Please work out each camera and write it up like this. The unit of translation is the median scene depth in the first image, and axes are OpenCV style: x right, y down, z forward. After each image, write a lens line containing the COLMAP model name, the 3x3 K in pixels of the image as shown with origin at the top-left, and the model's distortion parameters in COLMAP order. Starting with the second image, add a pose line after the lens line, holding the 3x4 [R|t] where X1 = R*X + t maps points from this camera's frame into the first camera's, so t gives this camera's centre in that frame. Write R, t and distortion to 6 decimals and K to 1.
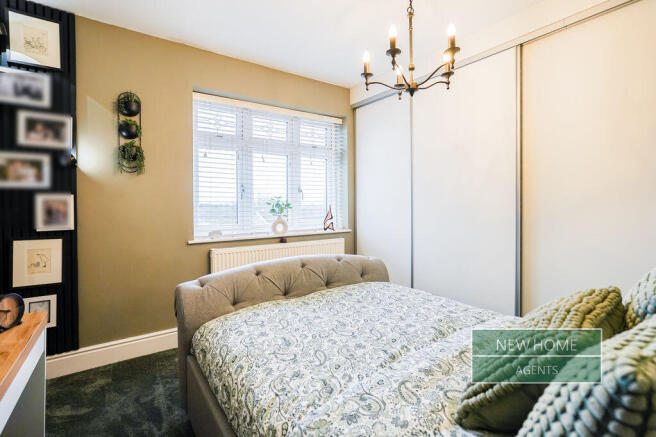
lens RADIAL K [[302.1, 0, 321.1], [0, 302.1, 208.5], [0, 0, 1]] dist [-0.017031, 0.003640]
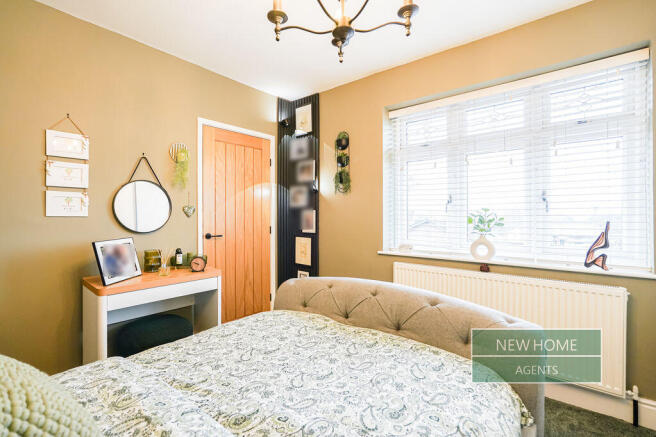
lens RADIAL K [[302.1, 0, 327.7], [0, 302.1, 213.6], [0, 0, 1]] dist [-0.017031, 0.003640]
pose [[0.275175, -0.000266, -0.961394, 0.611874], [-0.021718, 0.999743, -0.006493, -0.018219], [0.961149, 0.022667, 0.275099, 0.566349]]
